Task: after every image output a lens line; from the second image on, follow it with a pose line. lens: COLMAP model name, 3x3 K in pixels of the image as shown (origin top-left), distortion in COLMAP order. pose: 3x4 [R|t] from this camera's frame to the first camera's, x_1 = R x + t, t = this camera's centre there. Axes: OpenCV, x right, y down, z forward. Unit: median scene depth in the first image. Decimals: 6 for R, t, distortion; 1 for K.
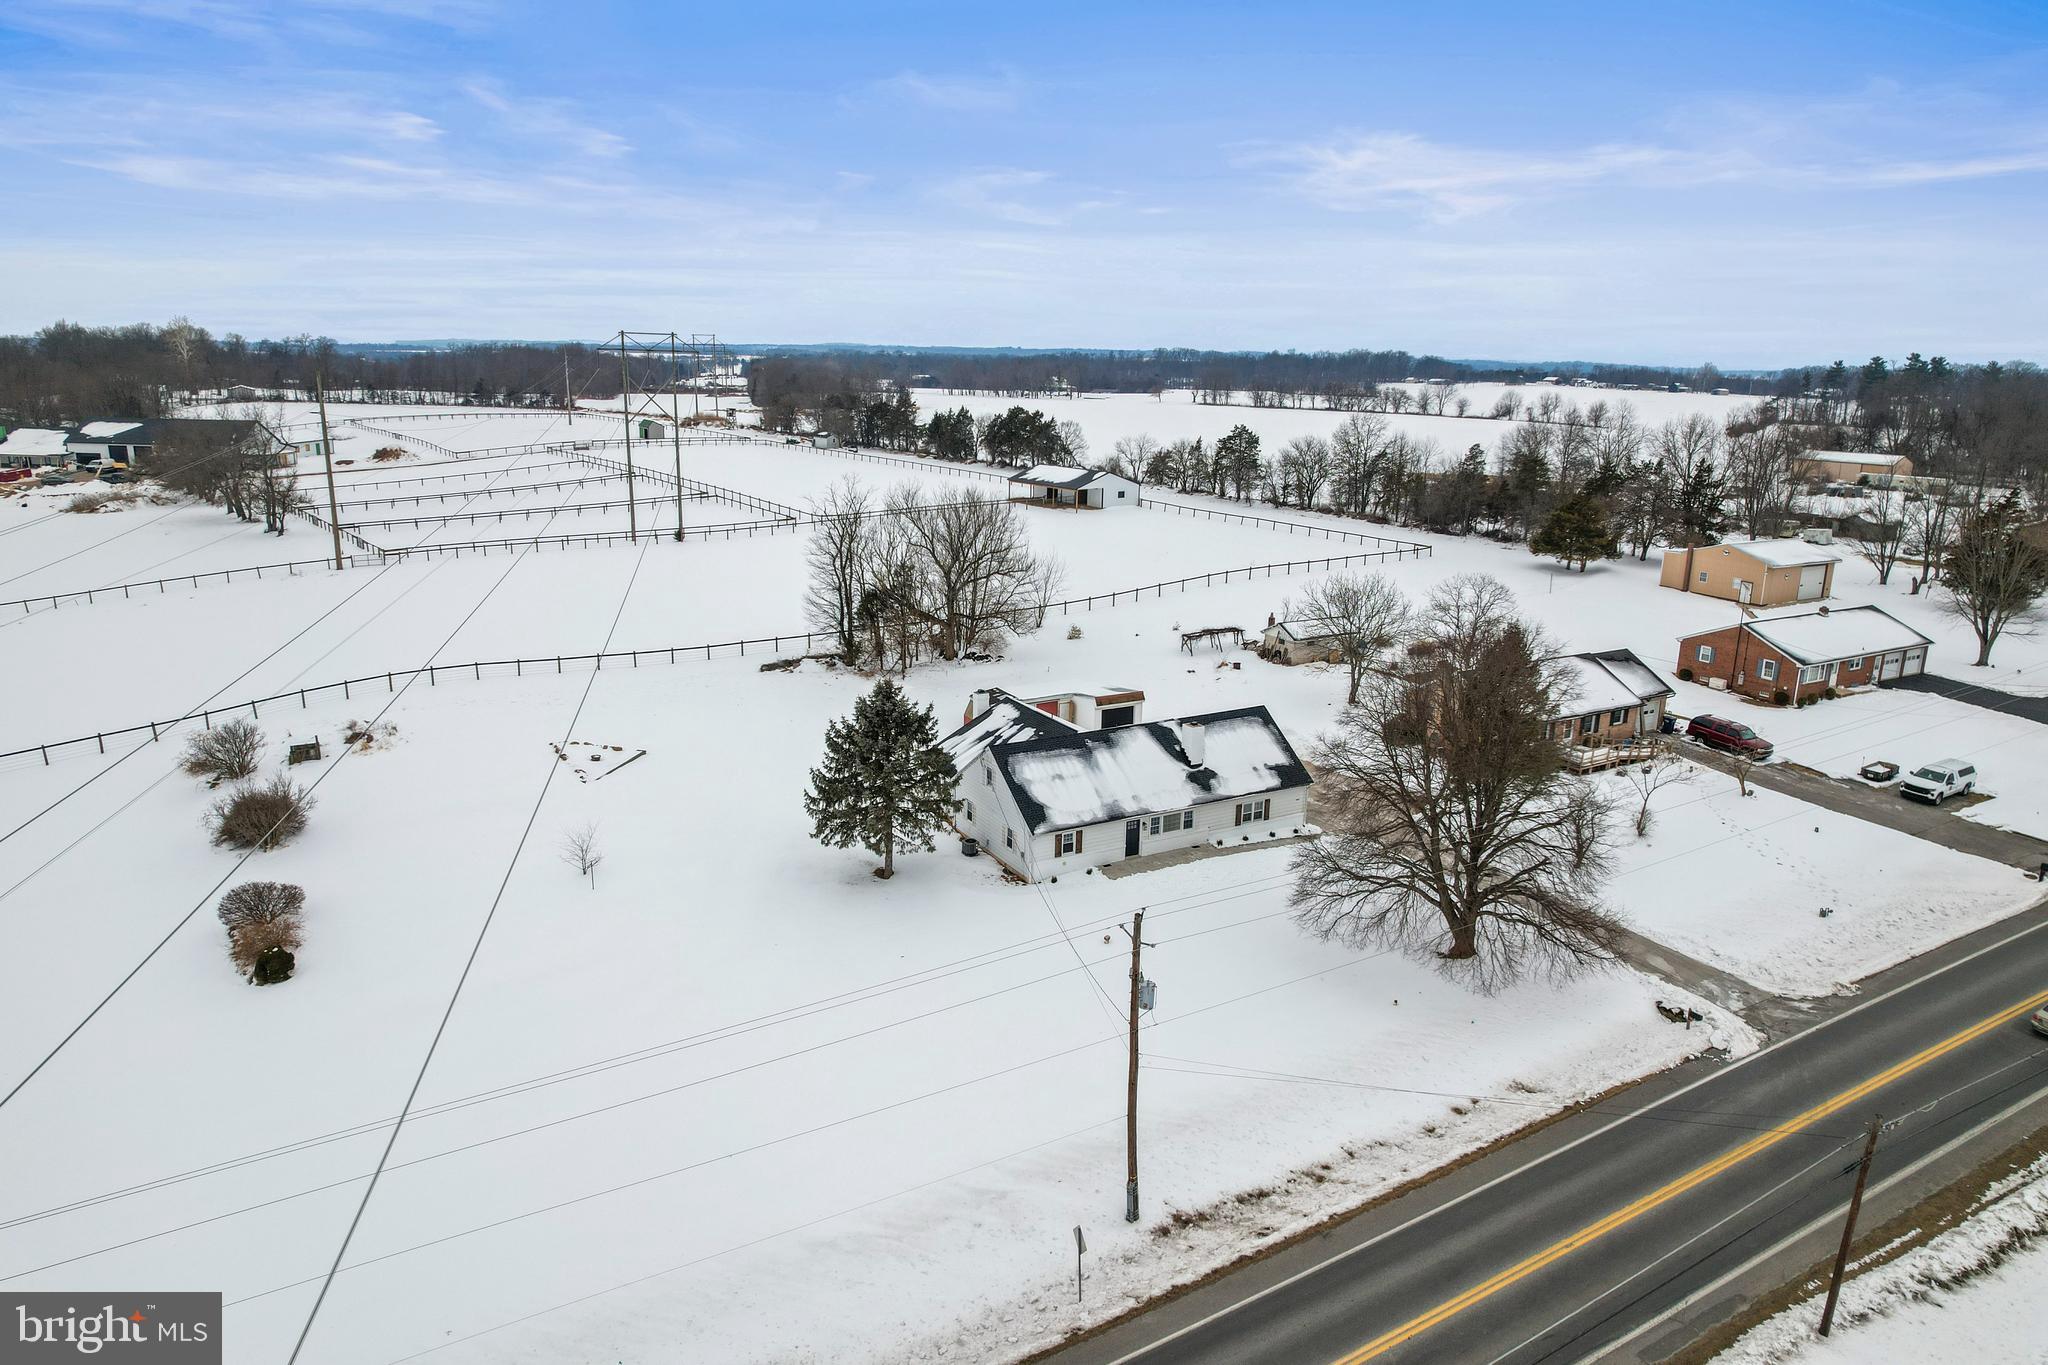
lens RADIAL K [[1328.6, 0, 1033.3], [0, 1328.6, 687.5], [0, 0, 1]] dist [-0.061607, 0.047187]
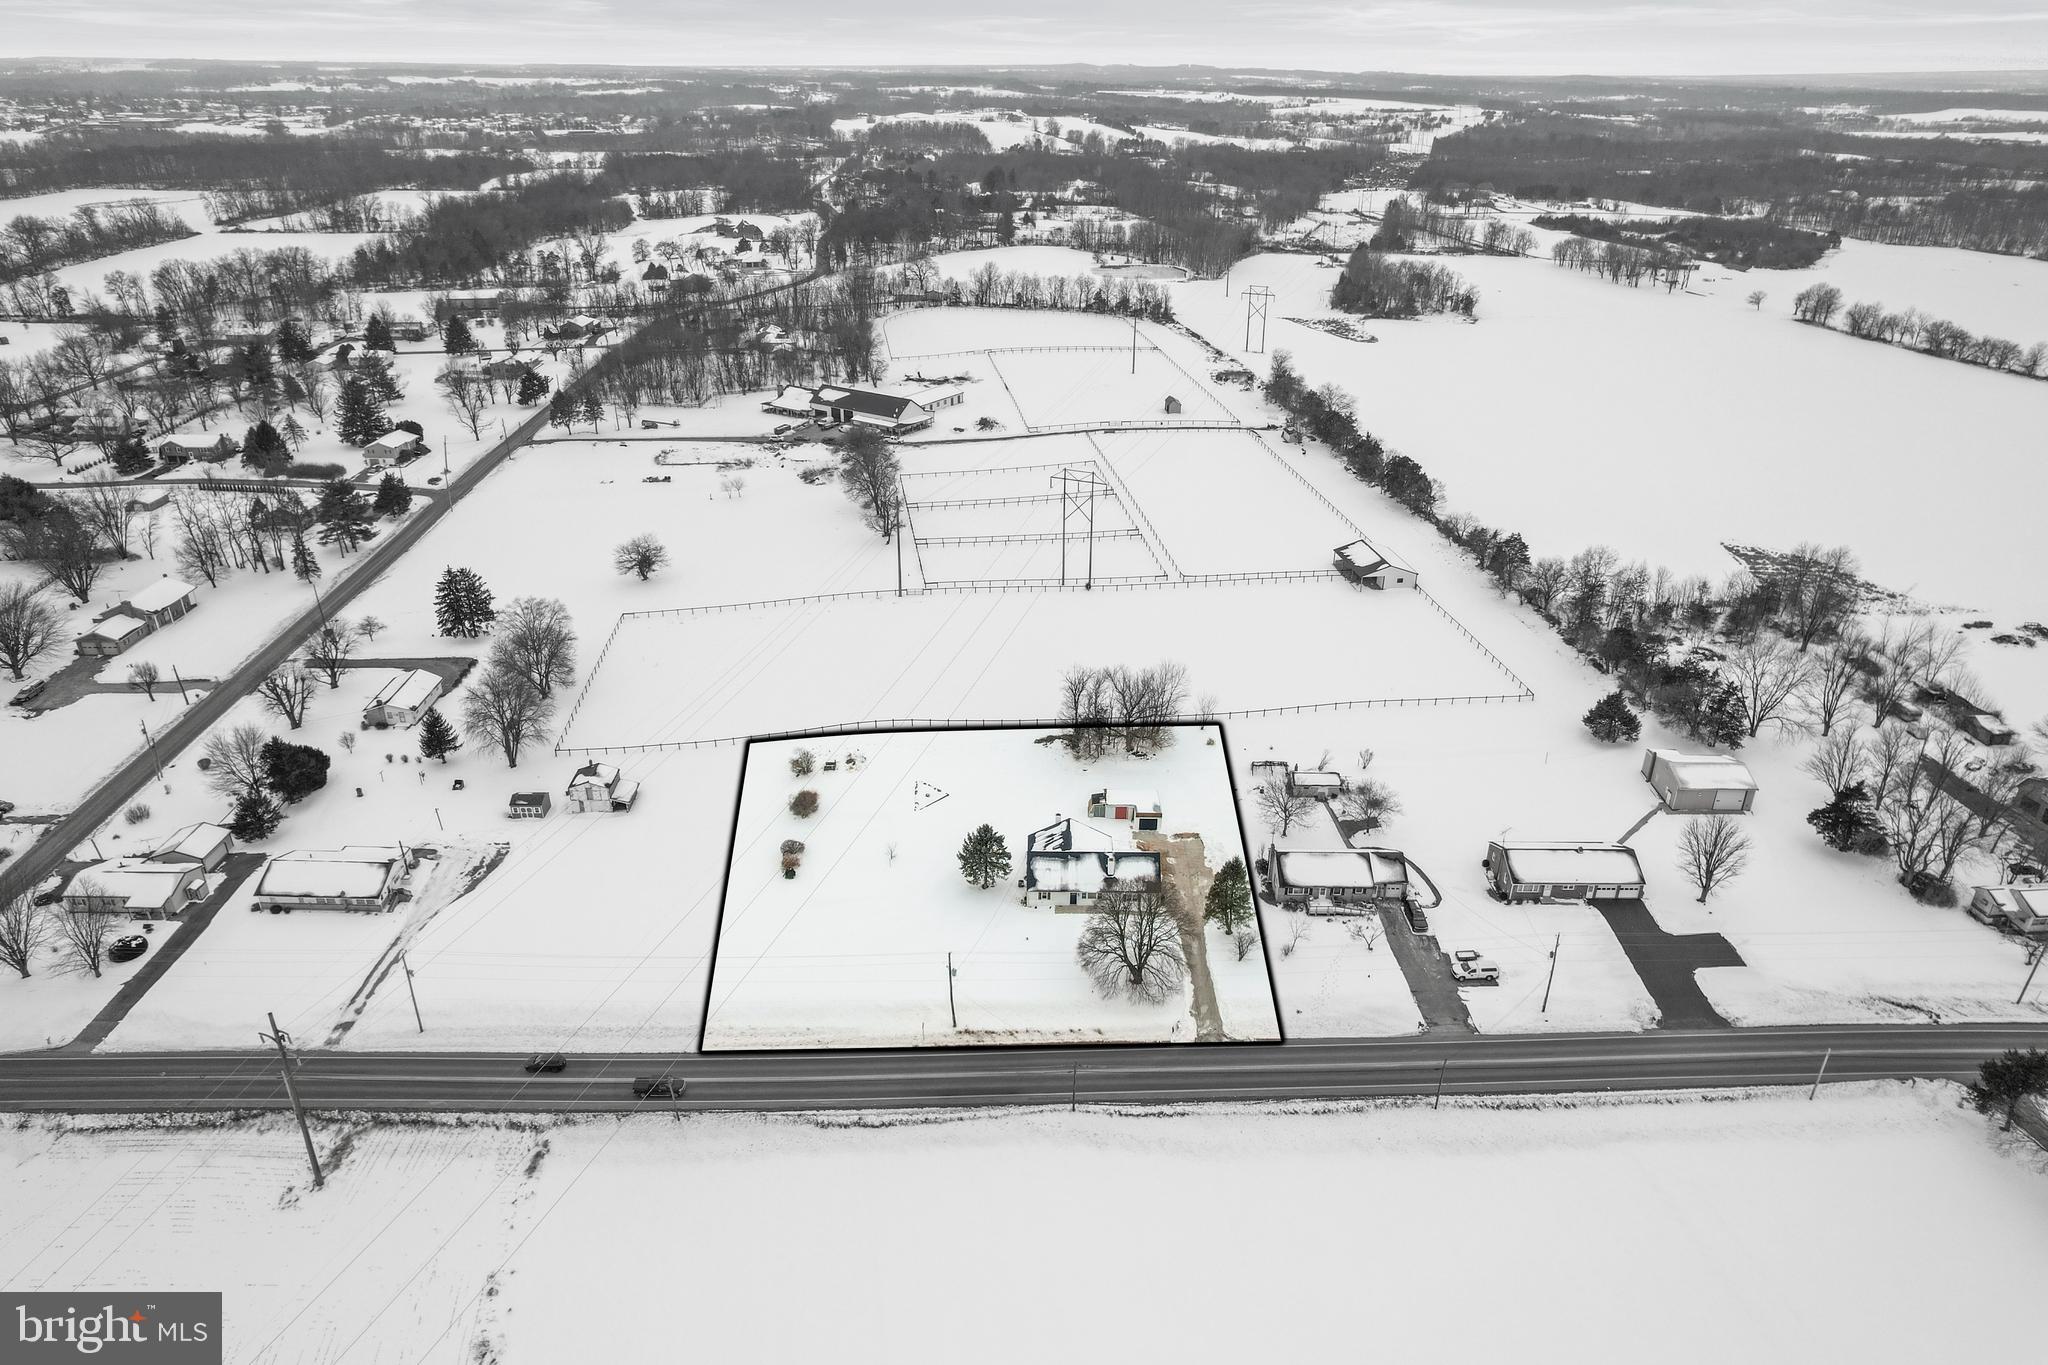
lens RADIAL K [[1328.6, 0, 1026.1], [0, 1328.6, 685.2], [0, 0, 1]] dist [-0.061607, 0.047187]
pose [[0.870067, 0.208036, -0.446883, 1.038340], [-0.121458, 0.969105, 0.214669, -0.813639], [0.477735, -0.132499, 0.868455, -1.206157]]
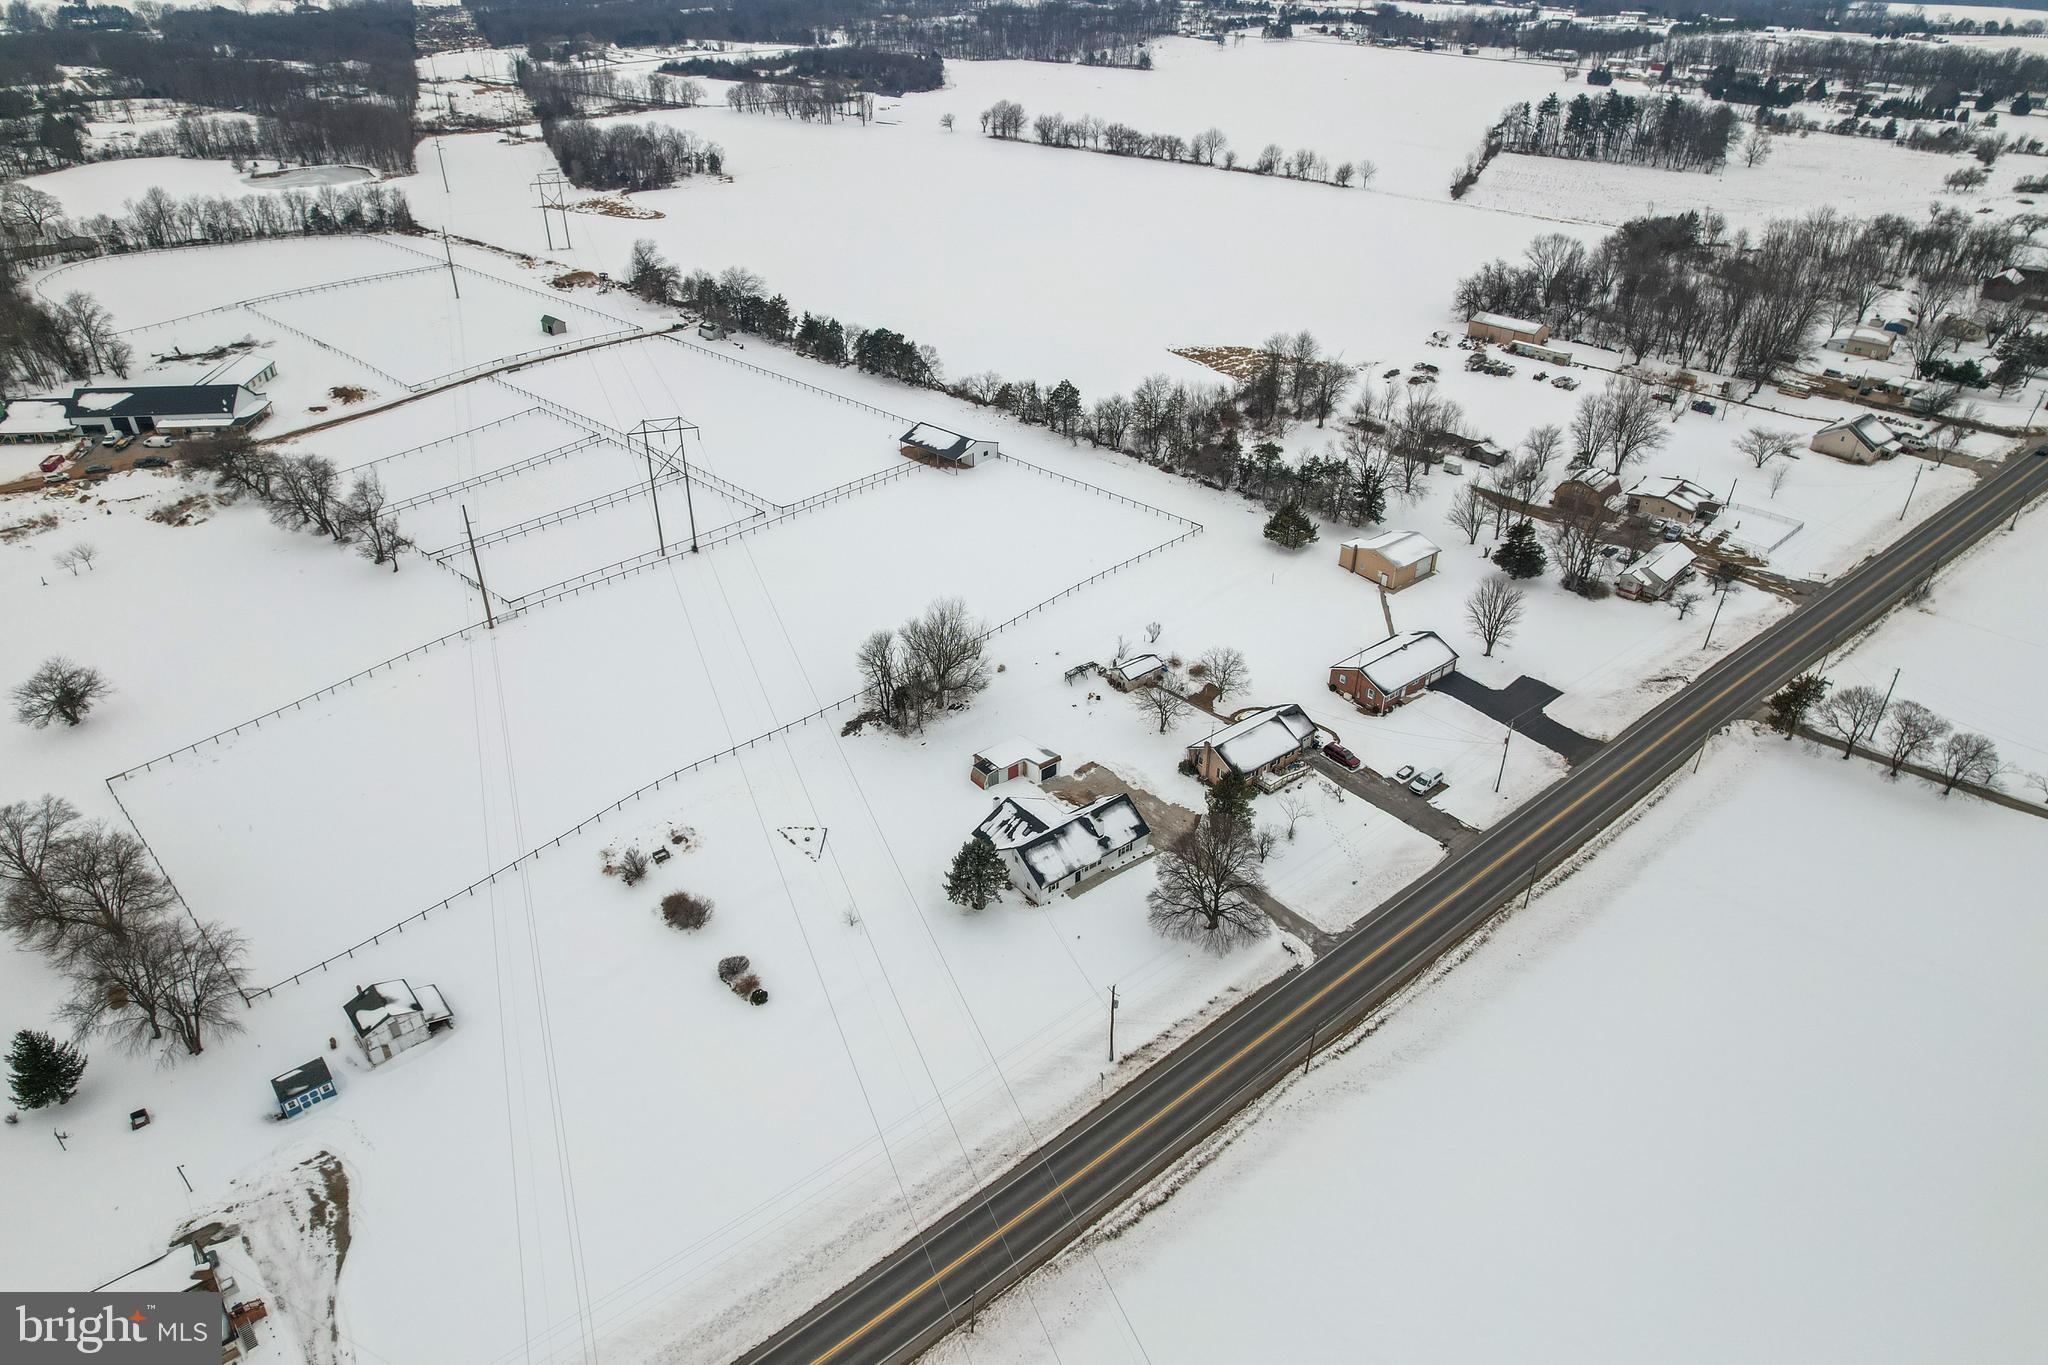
lens RADIAL K [[1328.6, 0, 1038.8], [0, 1328.6, 685.9], [0, 0, 1]] dist [-0.061607, 0.047187]
pose [[0.984272, -0.099849, 0.145734, -0.294615], [0.054091, 0.955664, 0.289449, -0.869630], [-0.168174, -0.277014, 0.946034, -1.088919]]
